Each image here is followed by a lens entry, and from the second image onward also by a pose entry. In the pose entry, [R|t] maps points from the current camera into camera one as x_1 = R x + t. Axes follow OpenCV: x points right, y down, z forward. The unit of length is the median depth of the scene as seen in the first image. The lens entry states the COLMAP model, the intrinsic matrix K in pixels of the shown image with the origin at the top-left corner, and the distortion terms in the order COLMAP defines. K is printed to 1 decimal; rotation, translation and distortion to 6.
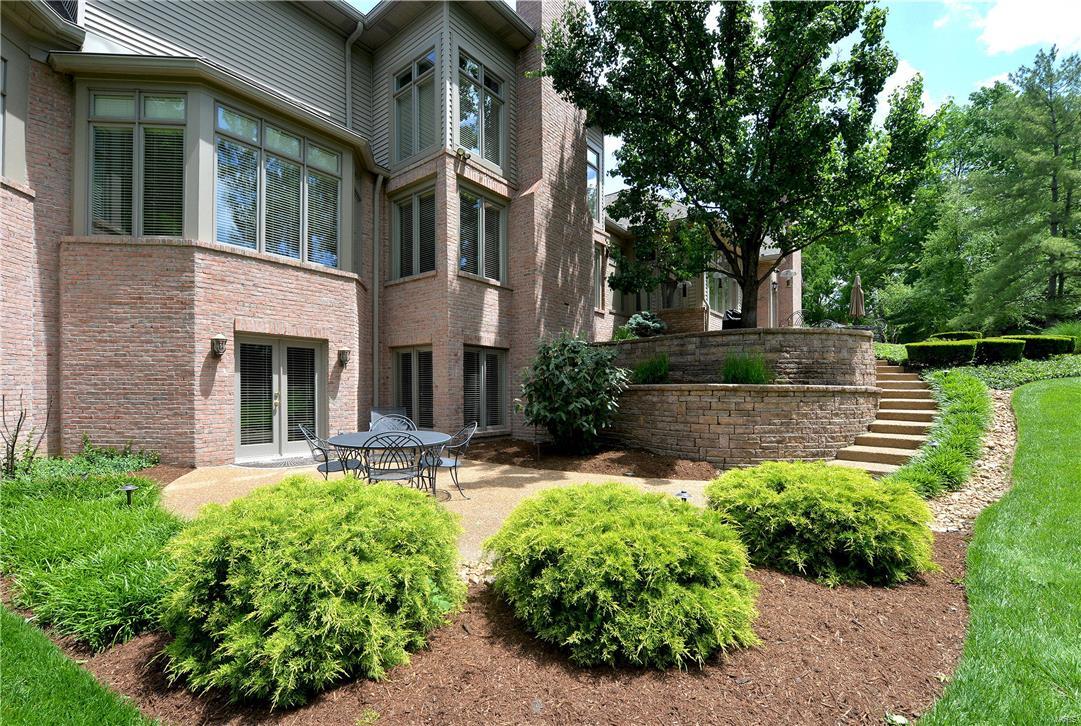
lens RADIAL K [[462.6, 0, 540.5], [0, 462.6, 363.0], [0, 0, 1]] dist [-0.000357, -0.000075]
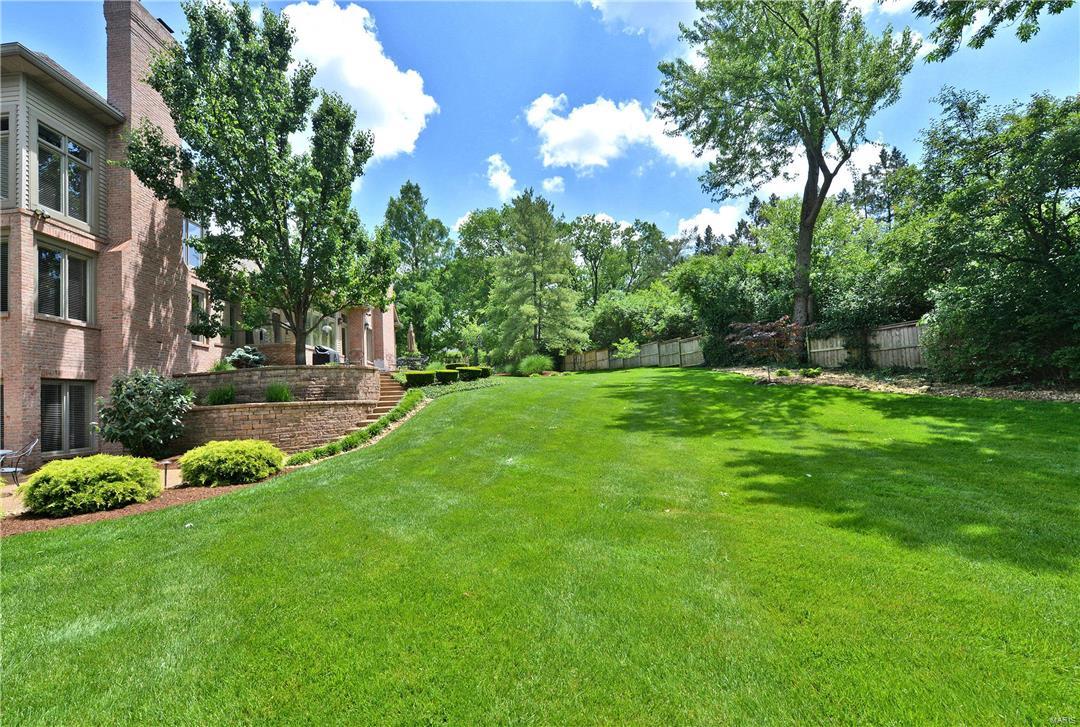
lens RADIAL K [[497.7, 0, 540.0], [0, 497.7, 363.5], [0, 0, 1]] dist [-0.017028, 0.000027]
pose [[0.841052, -0.006111, 0.540920, 0.218014], [0.022451, 0.999469, -0.023616, -0.020489], [-0.540489, 0.032007, 0.840742, -0.686332]]
